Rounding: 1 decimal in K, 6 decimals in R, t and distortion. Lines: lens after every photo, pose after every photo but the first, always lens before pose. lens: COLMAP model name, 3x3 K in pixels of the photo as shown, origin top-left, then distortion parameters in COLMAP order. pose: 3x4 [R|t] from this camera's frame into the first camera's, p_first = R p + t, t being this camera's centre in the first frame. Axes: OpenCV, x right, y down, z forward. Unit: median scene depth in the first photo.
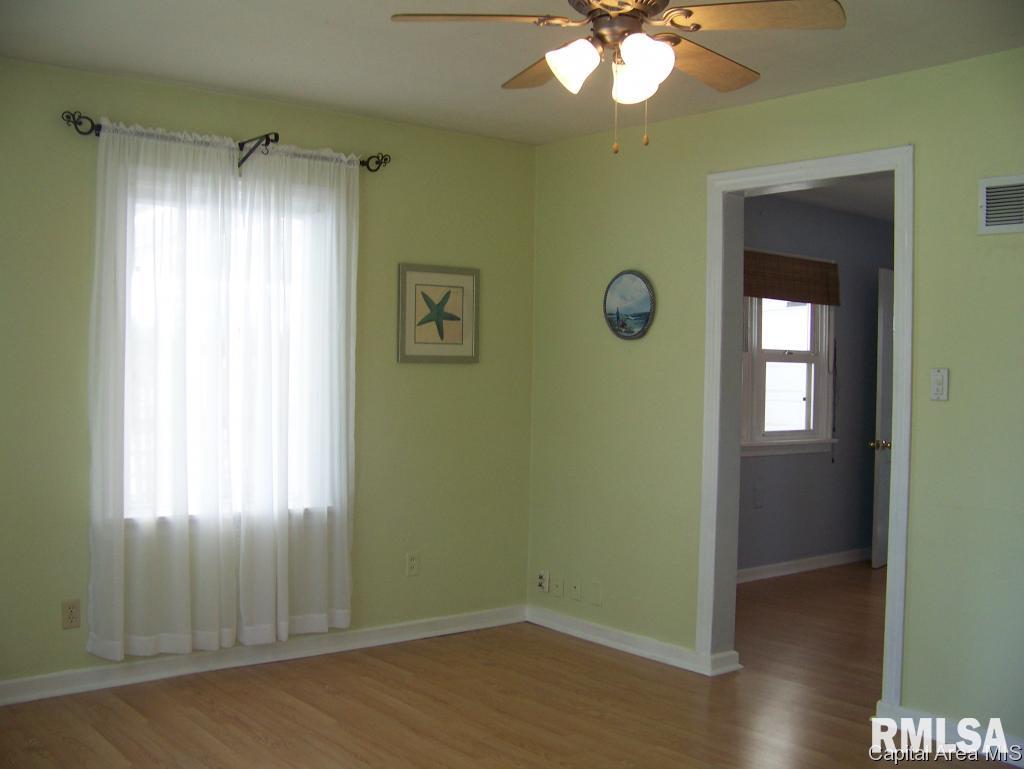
lens RADIAL K [[1091.4, 0, 512.0], [0, 1091.4, 384.5], [0, 0, 1]] dist [-0.249918, 0.328446]
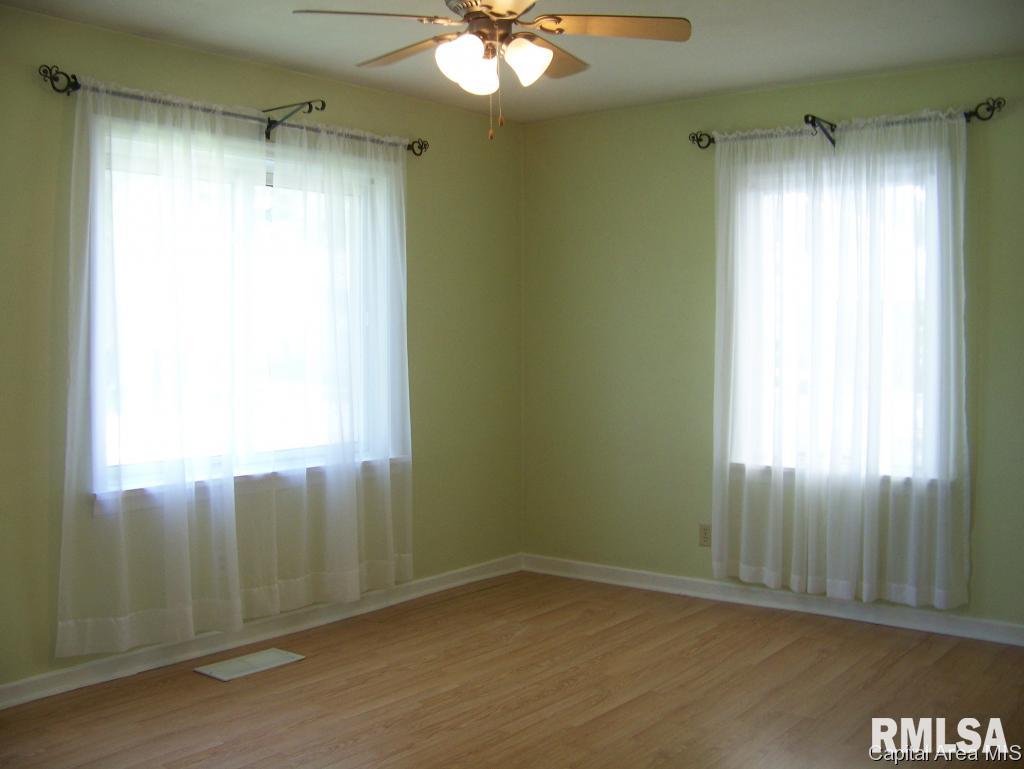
lens RADIAL K [[1091.4, 0, 512.0], [0, 1091.4, 384.5], [0, 0, 1]] dist [-0.249918, 0.328446]
pose [[0.225012, 0.026490, -0.973996, 0.707301], [-0.016774, 0.999588, 0.023311, 0.013662], [0.974212, 0.011092, 0.225364, 0.448554]]
